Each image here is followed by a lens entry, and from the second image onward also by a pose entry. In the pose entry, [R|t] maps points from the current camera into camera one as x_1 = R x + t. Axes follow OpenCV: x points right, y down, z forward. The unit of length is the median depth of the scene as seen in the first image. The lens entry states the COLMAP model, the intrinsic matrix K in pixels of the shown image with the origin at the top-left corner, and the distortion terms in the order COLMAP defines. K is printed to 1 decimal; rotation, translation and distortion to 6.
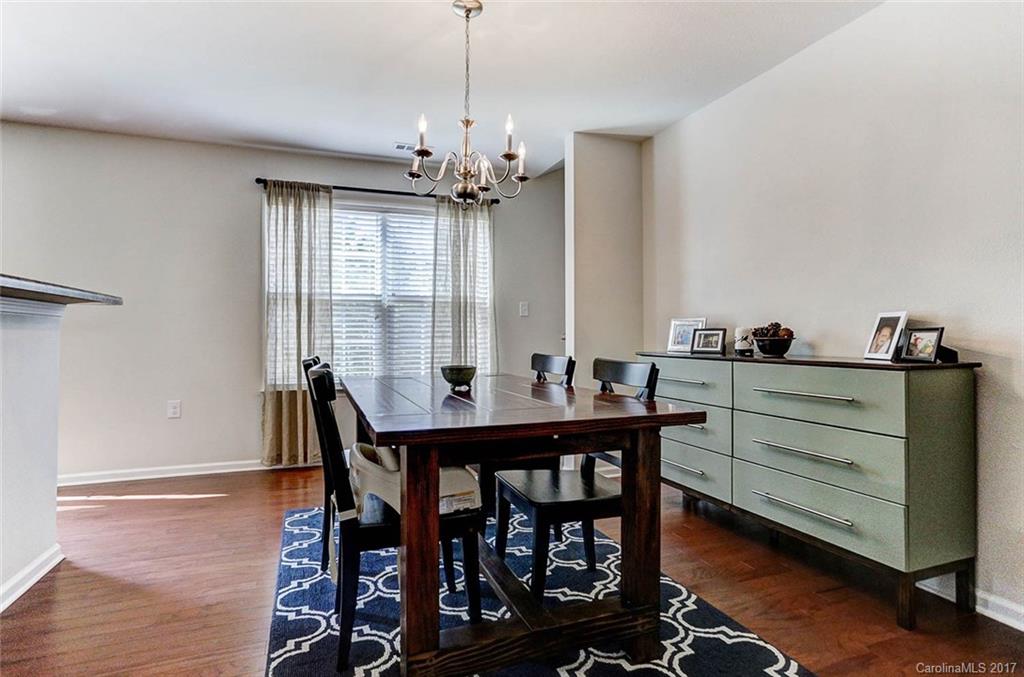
lens RADIAL K [[509.0, 0, 510.0], [0, 509.0, 335.9], [0, 0, 1]] dist [0.001882, 0.006556]
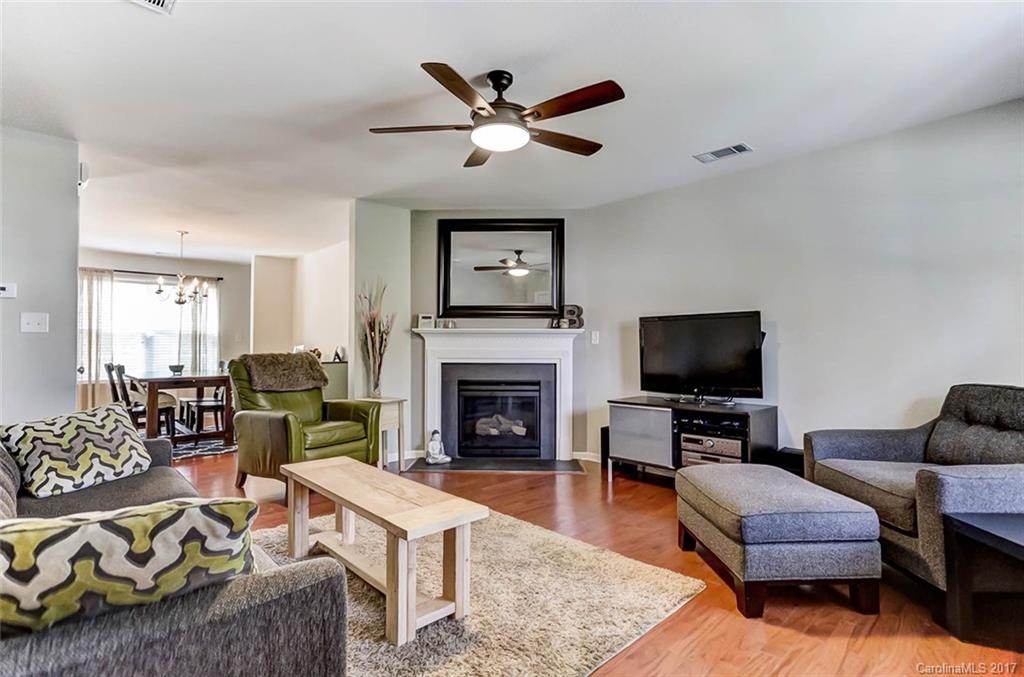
lens RADIAL K [[509.0, 0, 509.1], [0, 509.0, 335.2], [0, 0, 1]] dist [0.001882, 0.006556]
pose [[0.936480, 0.000782, 0.350721, 0.328968], [0.005760, 0.999828, -0.017610, -0.023355], [-0.350674, 0.018512, 0.936314, -1.181192]]
